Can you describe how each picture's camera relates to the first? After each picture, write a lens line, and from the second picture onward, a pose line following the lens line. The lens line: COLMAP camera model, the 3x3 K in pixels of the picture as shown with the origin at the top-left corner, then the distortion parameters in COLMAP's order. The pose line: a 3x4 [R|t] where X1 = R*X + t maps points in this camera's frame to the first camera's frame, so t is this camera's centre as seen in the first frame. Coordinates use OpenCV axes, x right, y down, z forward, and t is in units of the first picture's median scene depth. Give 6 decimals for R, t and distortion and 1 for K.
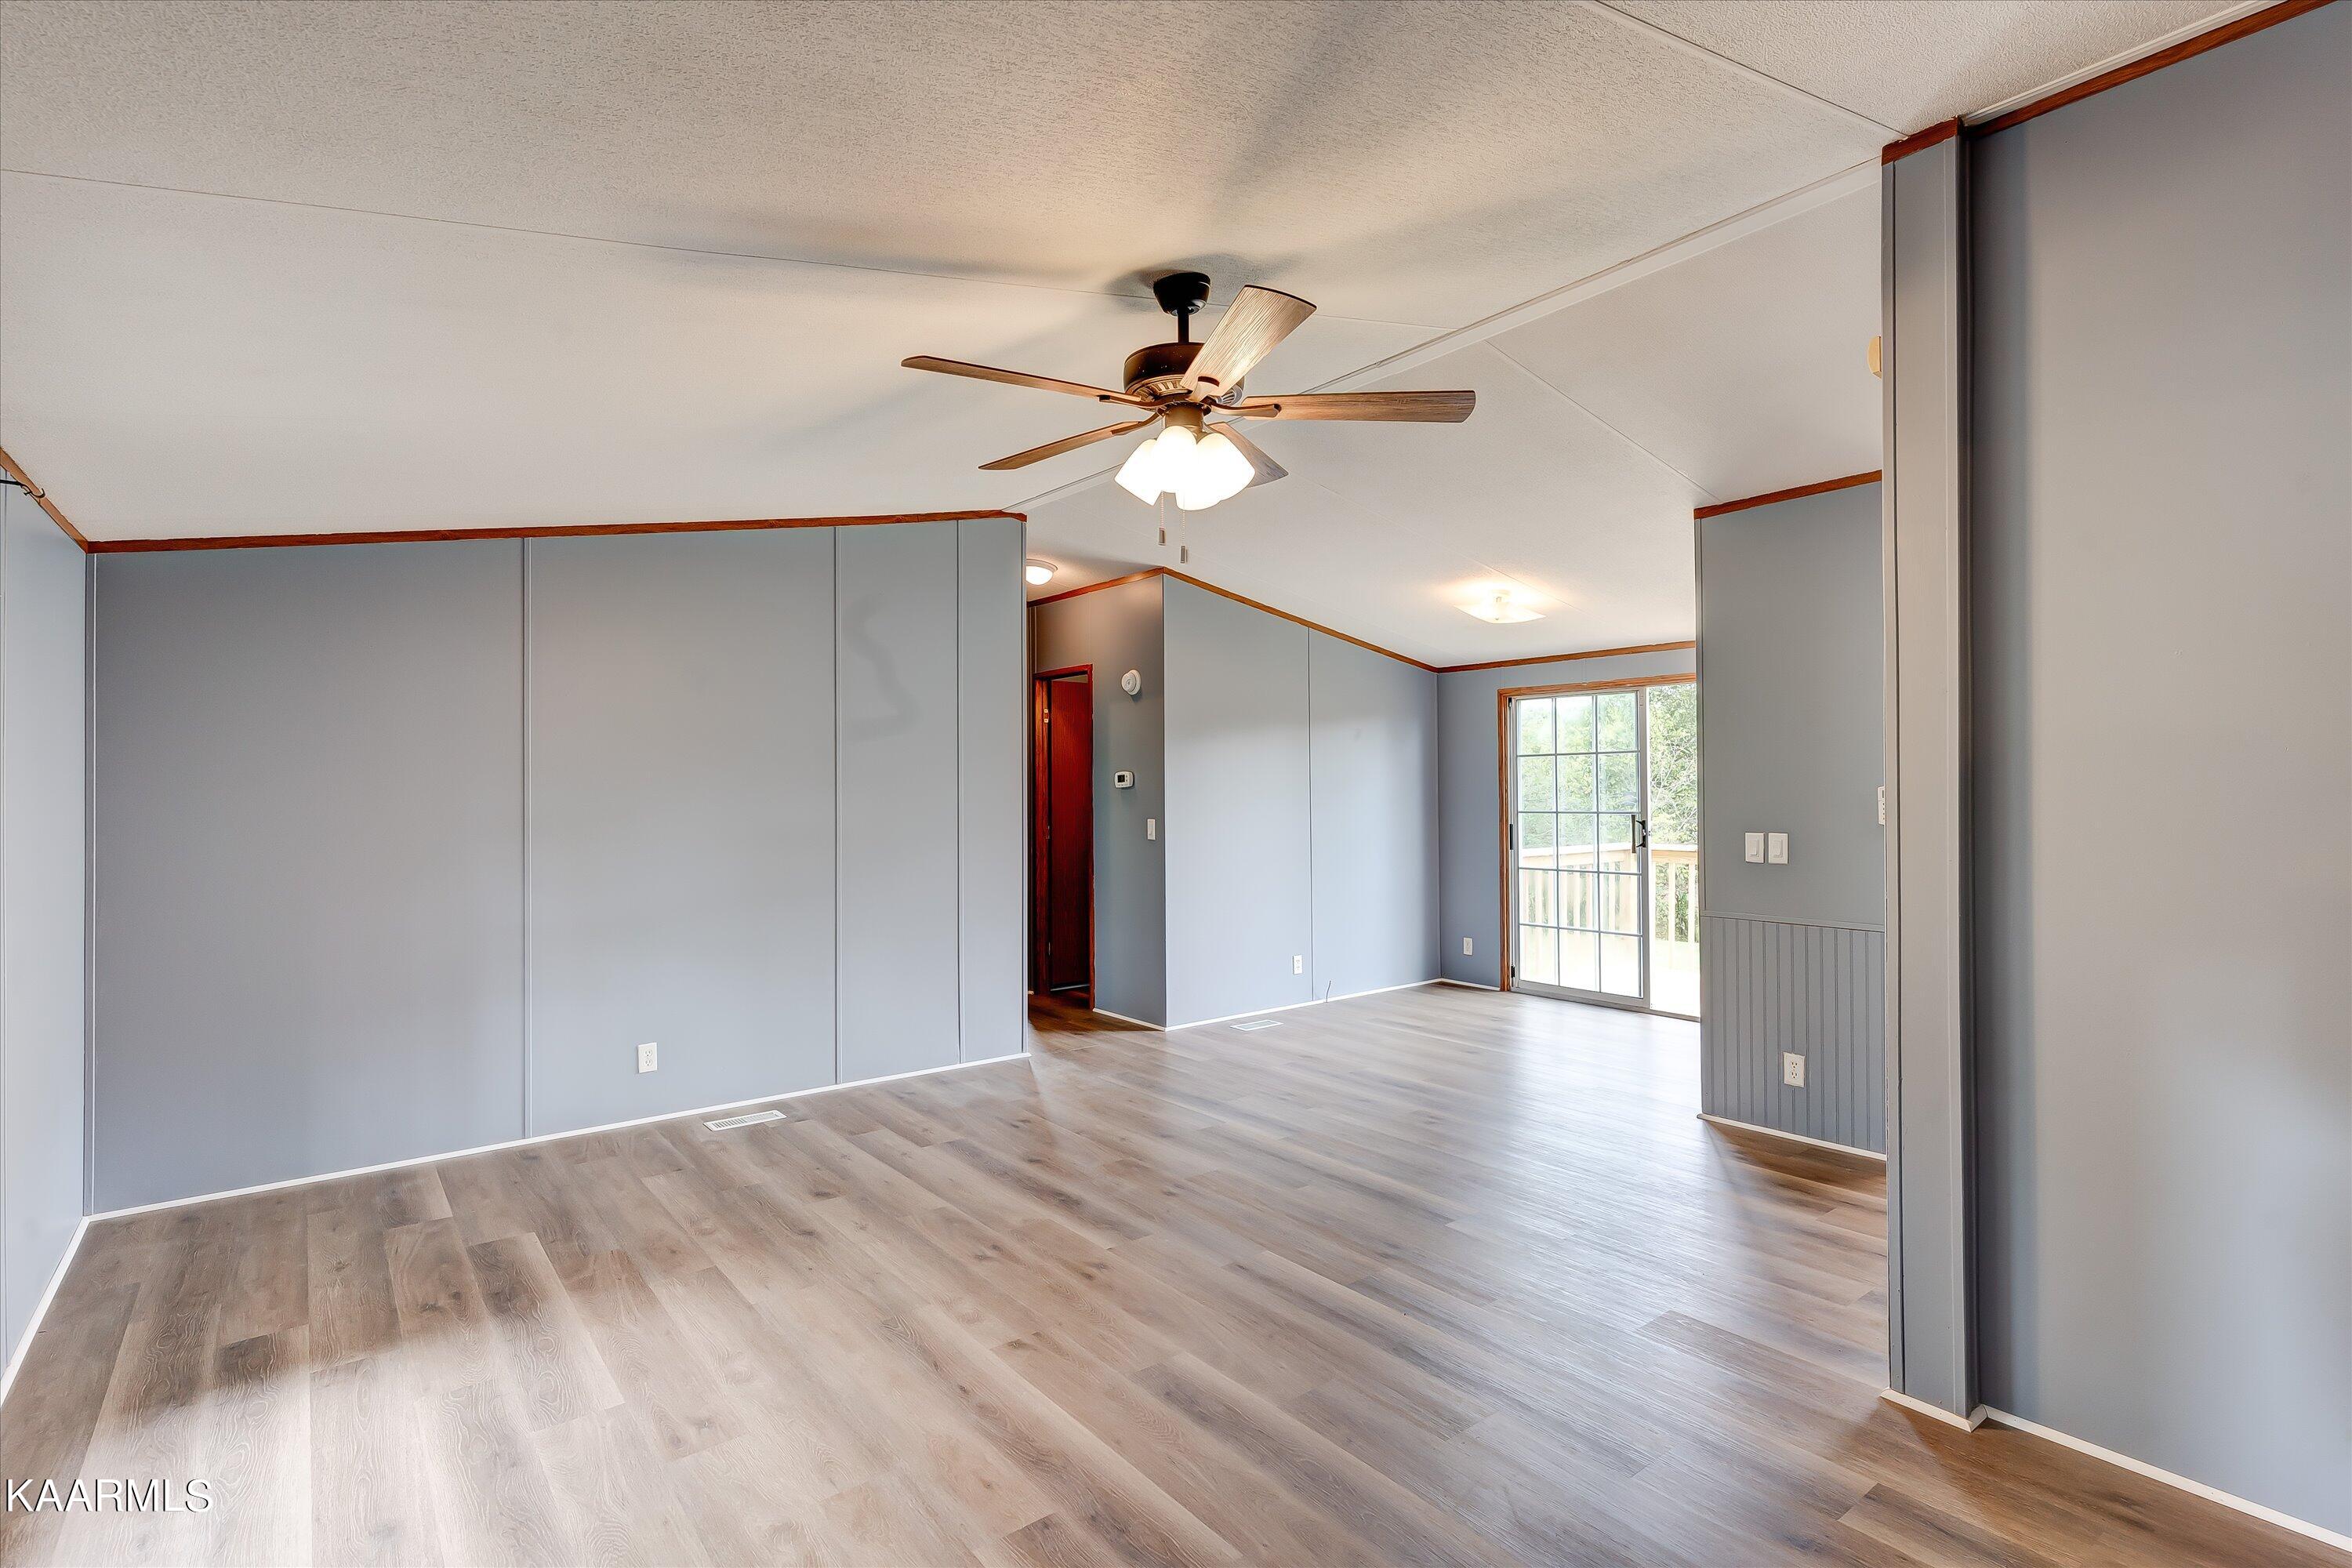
lens RADIAL K [[1117.1, 0, 1177.9], [0, 1117.1, 778.0], [0, 0, 1]] dist [0.001085, 0.000621]
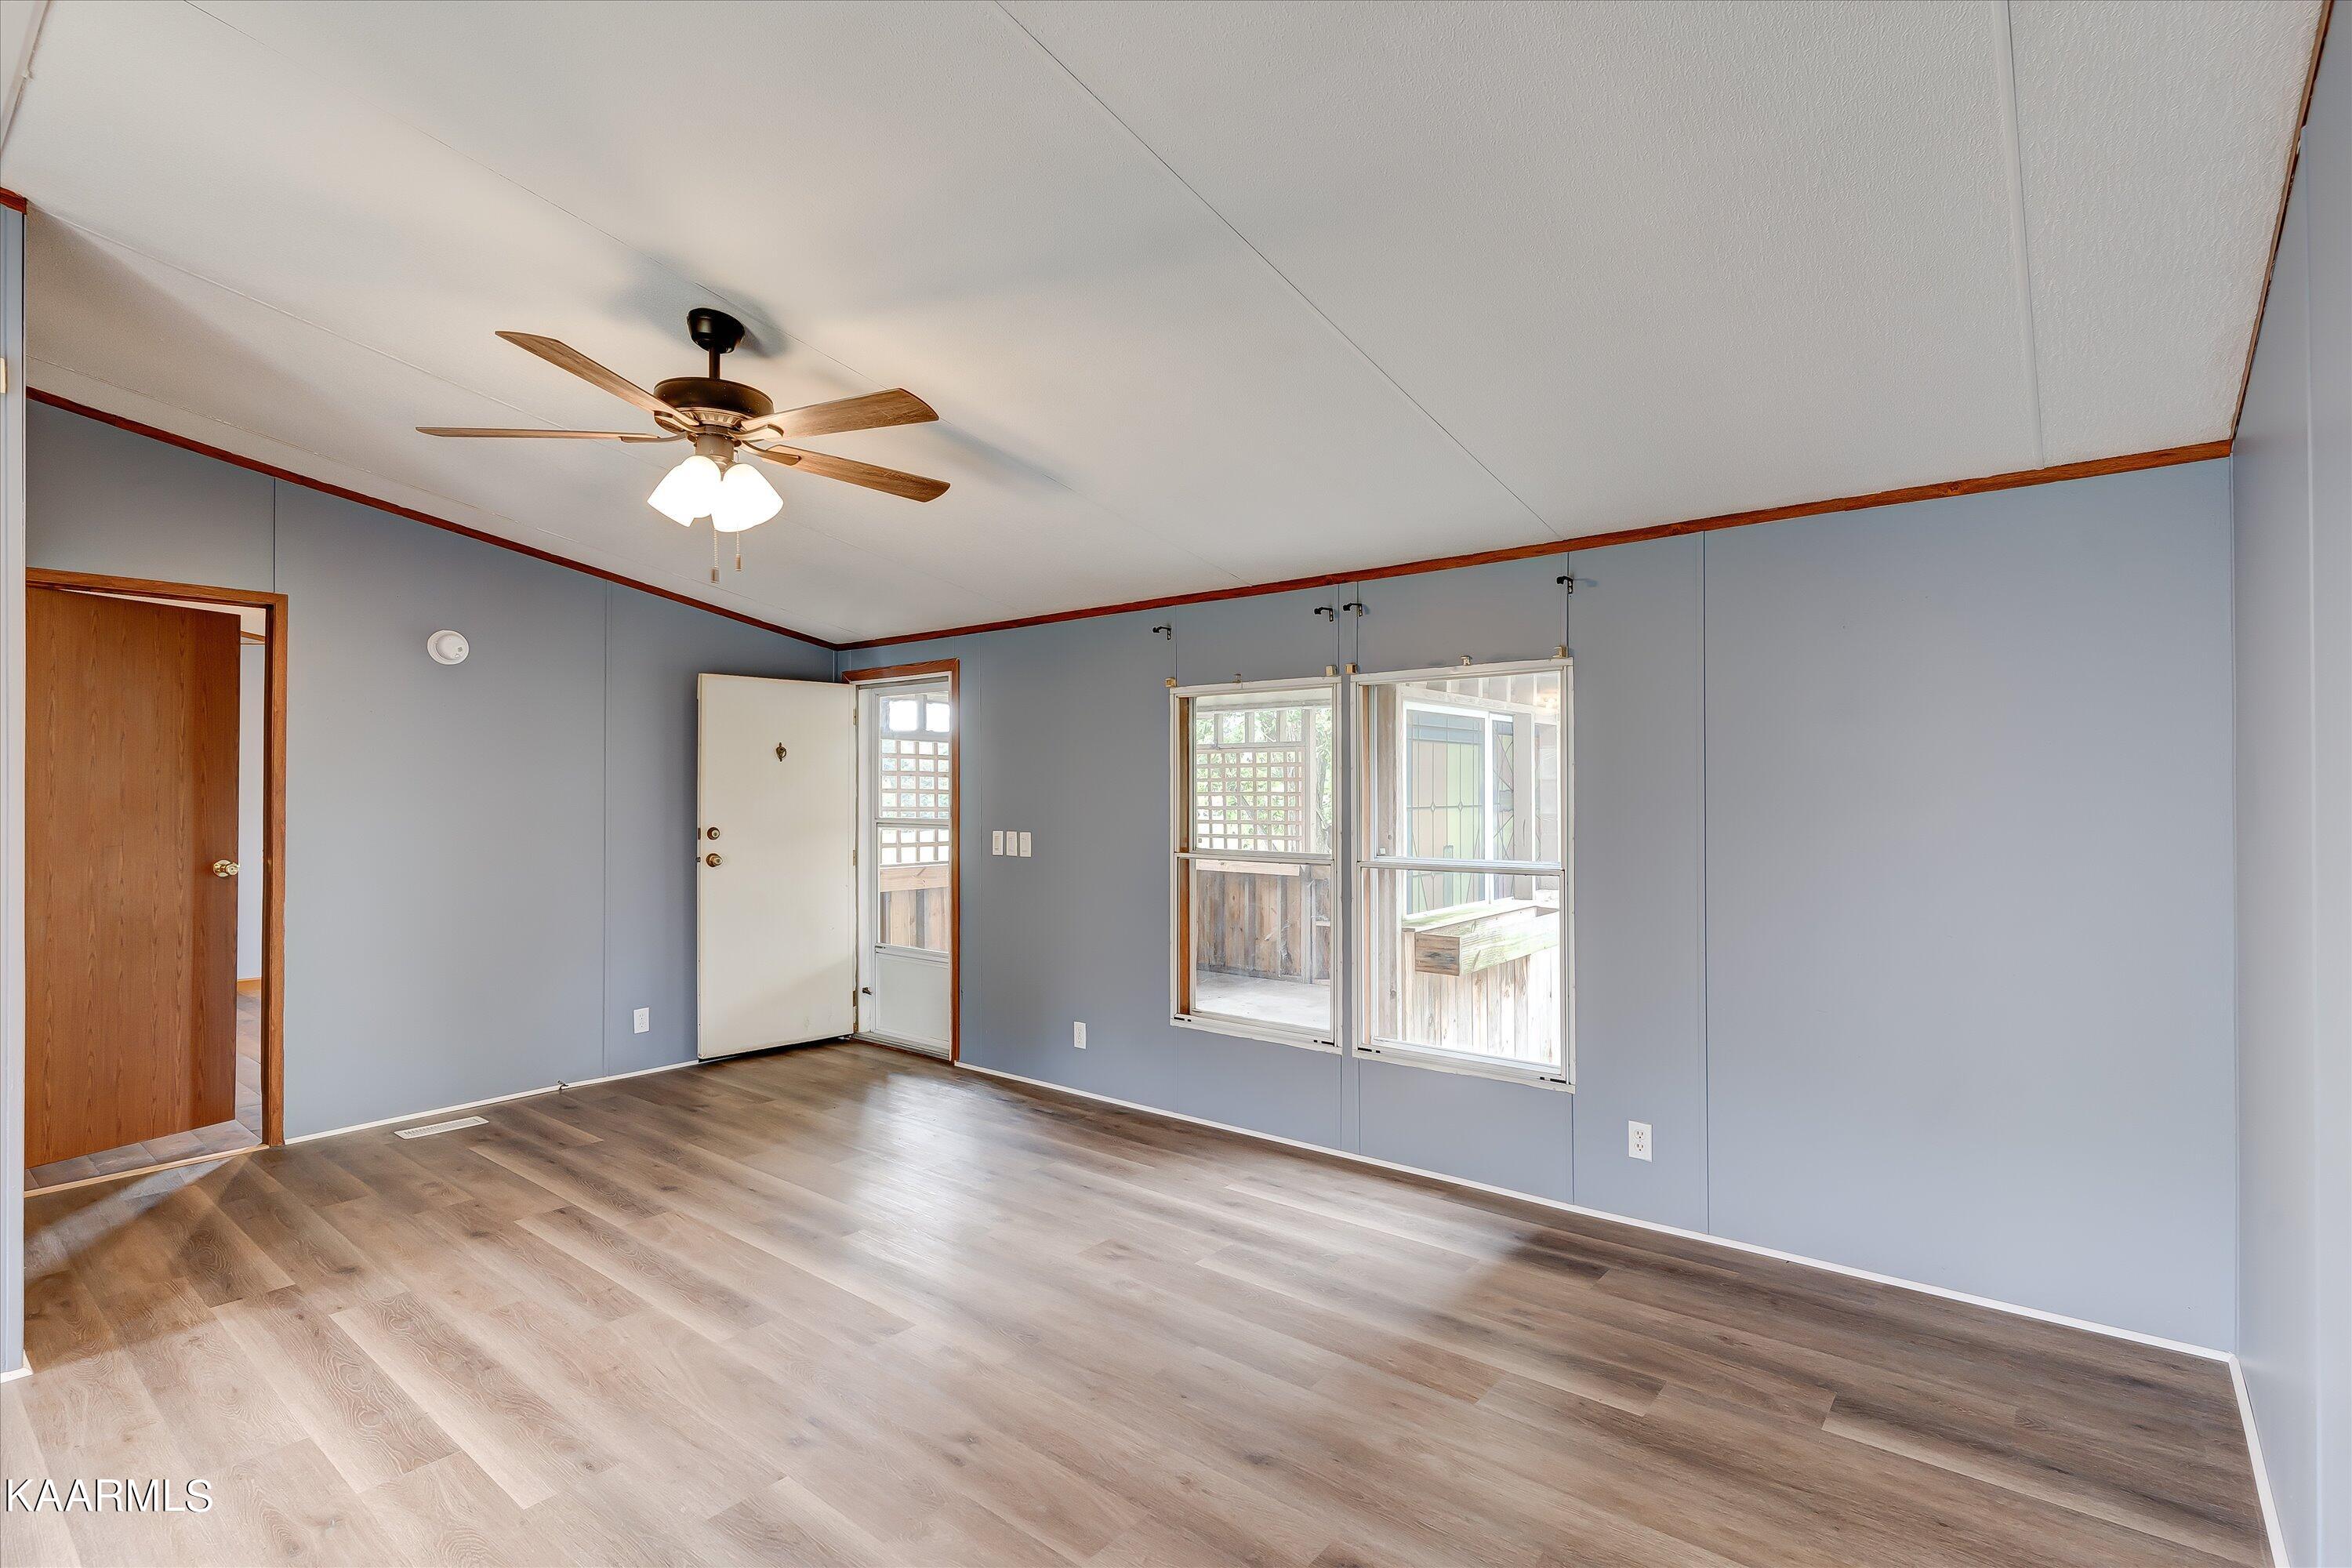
lens RADIAL K [[1117.1, 0, 1177.9], [0, 1117.1, 778.0], [0, 0, 1]] dist [0.001085, 0.000621]
pose [[-0.974654, 0.008744, -0.223546, -0.158602], [0.012592, 0.999796, -0.015795, 0.016296], [0.223362, -0.018210, -0.974565, 1.852499]]
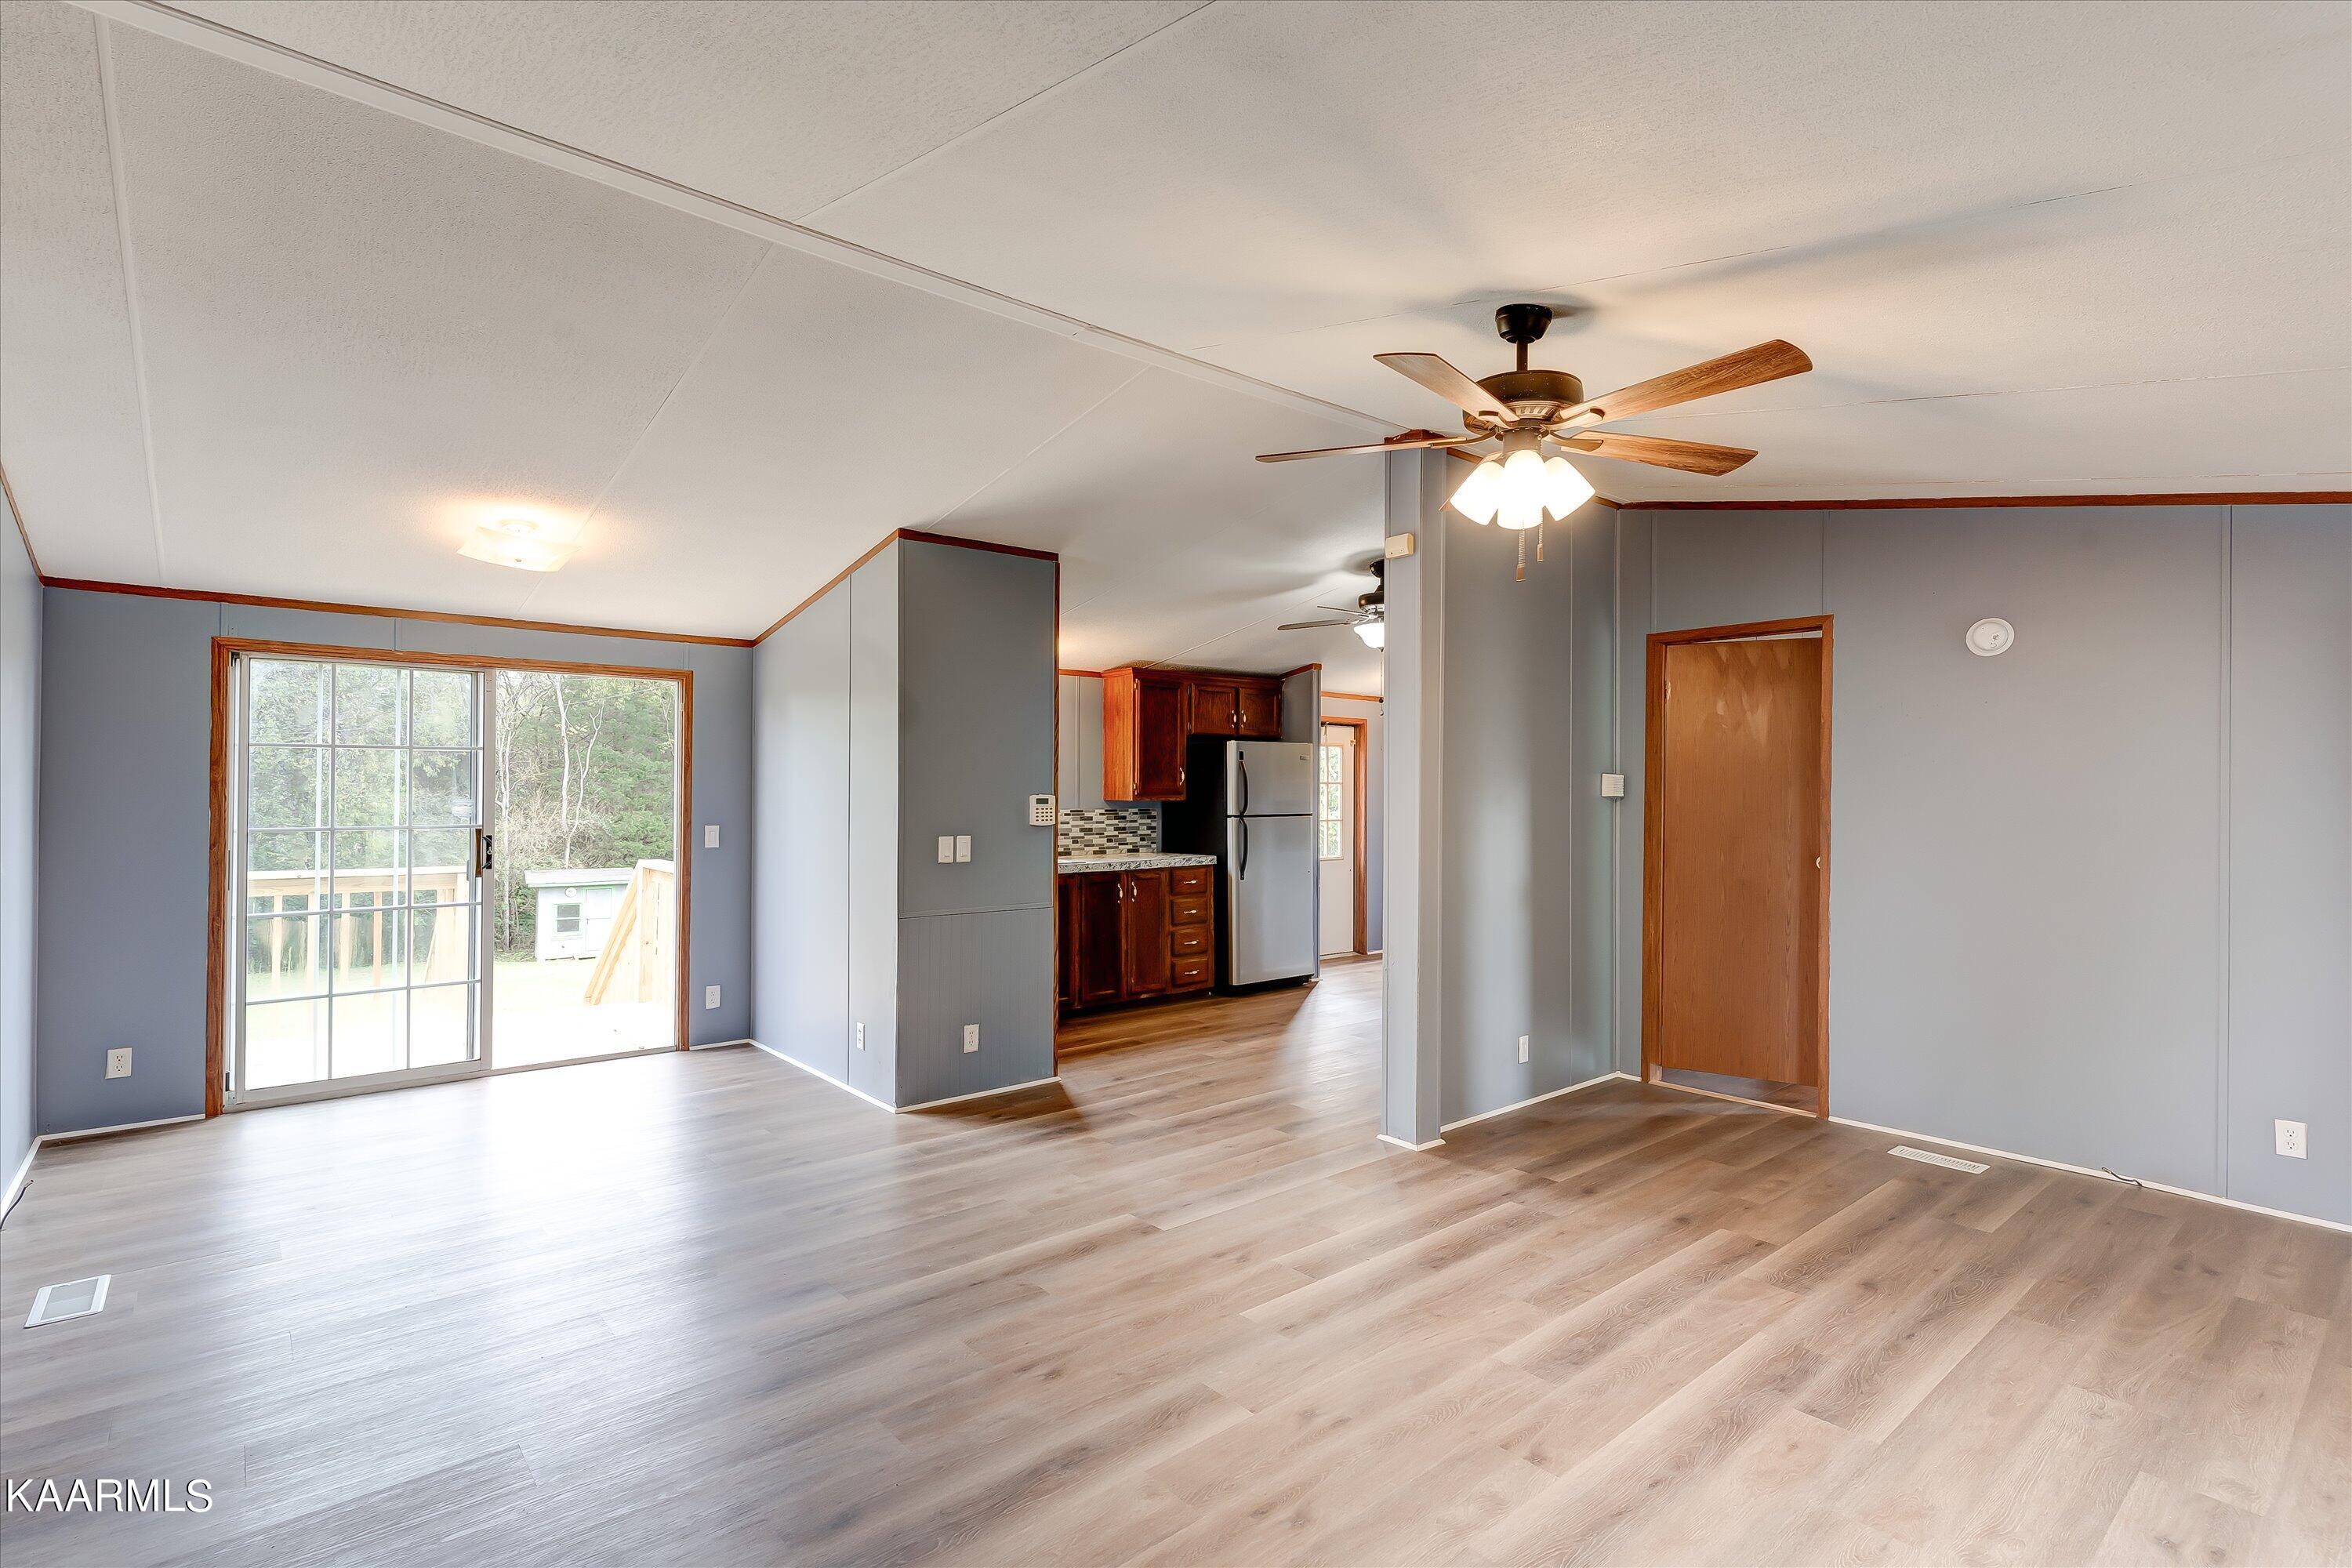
lens RADIAL K [[1117.1, 0, 1177.9], [0, 1117.1, 778.0], [0, 0, 1]] dist [0.001085, 0.000621]
pose [[-0.039606, 0.018909, 0.999036, -0.880002], [-0.012251, 0.999737, -0.019408, 0.013594], [-0.999140, -0.013008, -0.039364, 1.172281]]
